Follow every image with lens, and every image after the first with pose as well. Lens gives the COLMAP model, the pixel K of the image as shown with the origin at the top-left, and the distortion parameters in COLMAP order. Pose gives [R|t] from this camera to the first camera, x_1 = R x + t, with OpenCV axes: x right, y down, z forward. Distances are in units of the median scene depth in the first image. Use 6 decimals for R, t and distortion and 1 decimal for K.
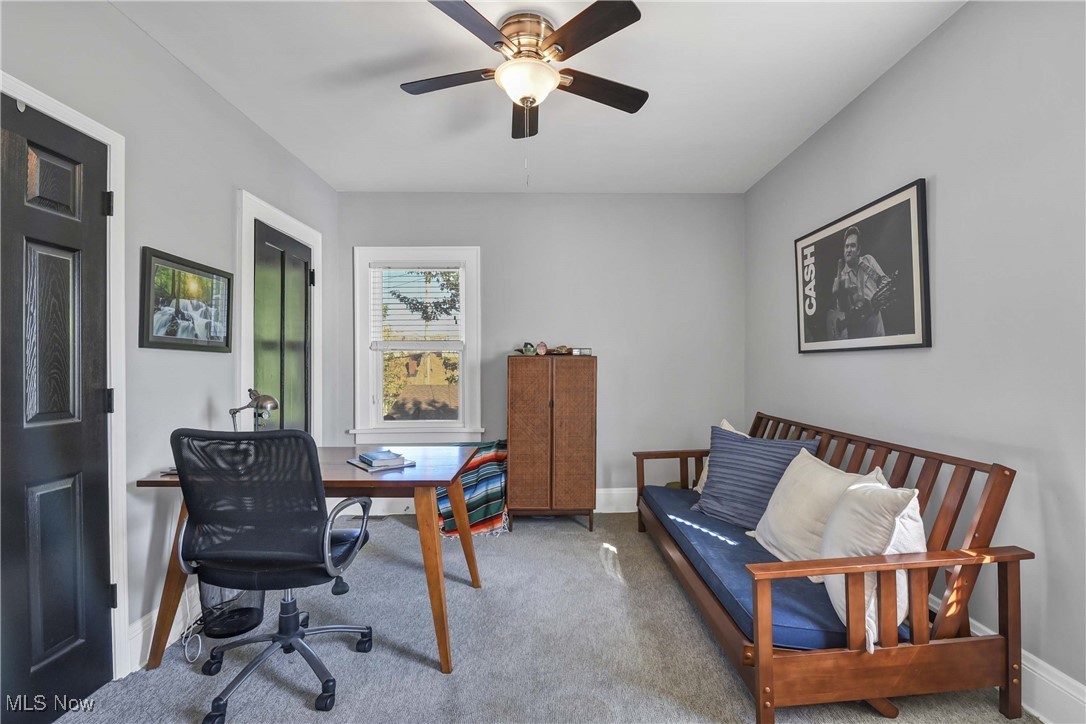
lens RADIAL K [[488.6, 0, 543.0], [0, 488.6, 362.0], [0, 0, 1]] dist [-0.002896, -0.000808]
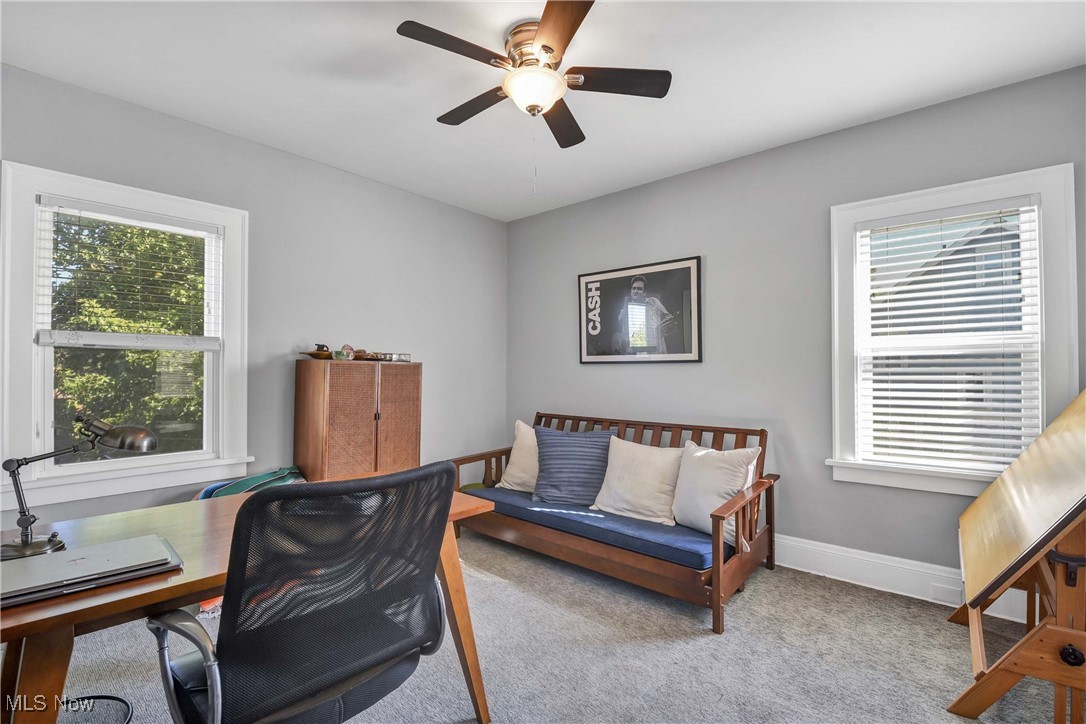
lens RADIAL K [[500.2, 0, 543.0], [0, 500.2, 362.0], [0, 0, 1]] dist [0.001645, -0.000054]
pose [[0.659152, 0.019442, 0.751758, -0.556112], [-0.009854, 0.999803, -0.017216, 0.001264], [-0.751945, 0.003940, 0.659214, 0.221761]]
